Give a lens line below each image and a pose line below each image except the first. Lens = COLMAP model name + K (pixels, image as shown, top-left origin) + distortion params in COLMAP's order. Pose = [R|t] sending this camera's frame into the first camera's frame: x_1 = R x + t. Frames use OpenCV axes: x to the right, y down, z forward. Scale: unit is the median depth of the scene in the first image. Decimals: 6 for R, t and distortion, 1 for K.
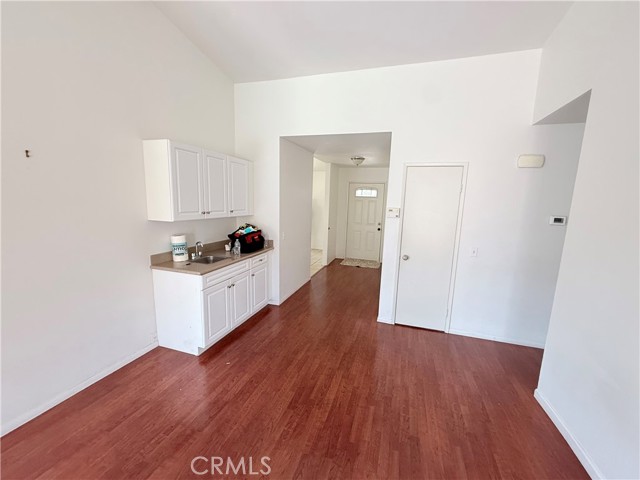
lens RADIAL K [[255.6, 0, 318.3], [0, 255.6, 240.9], [0, 0, 1]] dist [0.000397, -0.000034]
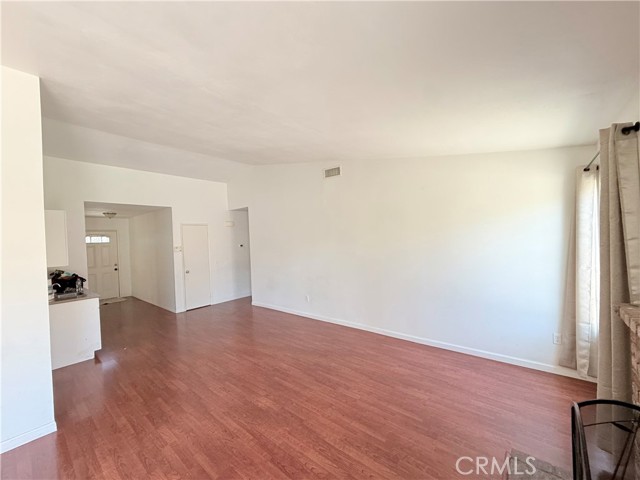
lens RADIAL K [[255.6, 0, 318.3], [0, 255.6, 240.9], [0, 0, 1]] dist [0.000397, -0.000034]
pose [[0.372810, -0.053388, 0.926371, -1.045961], [0.197735, 0.979983, -0.023099, 0.076789], [-0.906595, 0.191788, 0.375904, -0.628737]]
